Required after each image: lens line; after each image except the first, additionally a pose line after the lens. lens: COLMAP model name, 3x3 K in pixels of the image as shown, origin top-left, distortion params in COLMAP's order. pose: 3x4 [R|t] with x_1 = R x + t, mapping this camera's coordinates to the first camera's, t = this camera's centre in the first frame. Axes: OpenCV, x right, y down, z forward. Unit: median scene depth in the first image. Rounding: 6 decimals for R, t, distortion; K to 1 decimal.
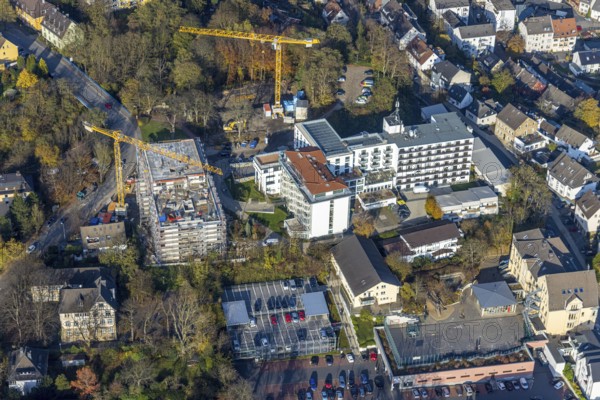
lens RADIAL K [[1203.9, 0, 310.4], [0, 1203.9, 200.2], [0, 0, 1]] dist [0.017357, 0.061961]
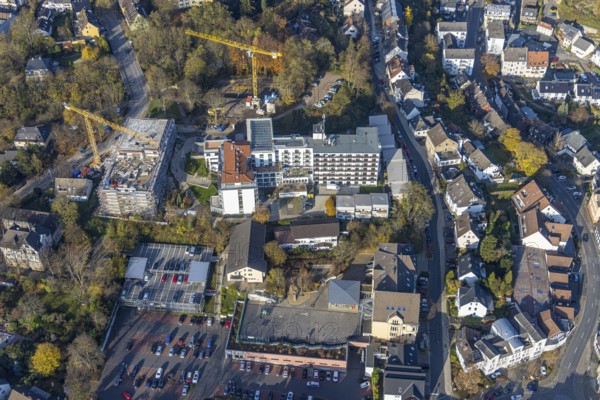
lens RADIAL K [[706.0, 0, 300.0], [0, 706.0, 200.0], [0, 0, 1]] dist [-0.001028, -0.001378]
pose [[0.951413, 0.180648, -0.249358, 0.249518], [-0.144109, 0.976888, 0.157867, -0.108538], [0.272114, -0.114262, 0.955457, 0.296692]]
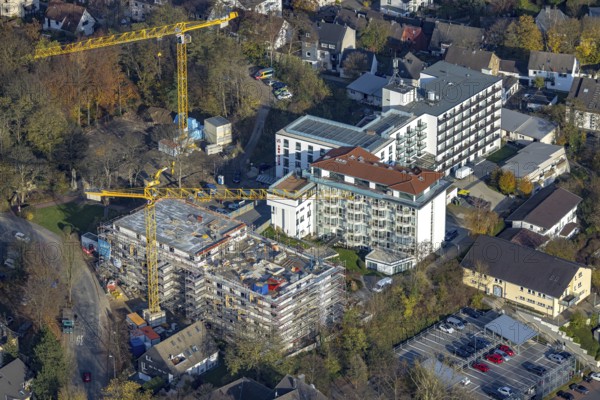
lens RADIAL K [[2374.5, 0, 300.0], [0, 2374.5, 200.0], [0, 0, 1]] dist [-0.269647, -0.735980]
pose [[0.809683, -0.286088, 0.512414, -0.684860], [0.352130, 0.935326, -0.034207, 0.018799], [-0.469487, 0.208133, 0.858057, -0.098889]]
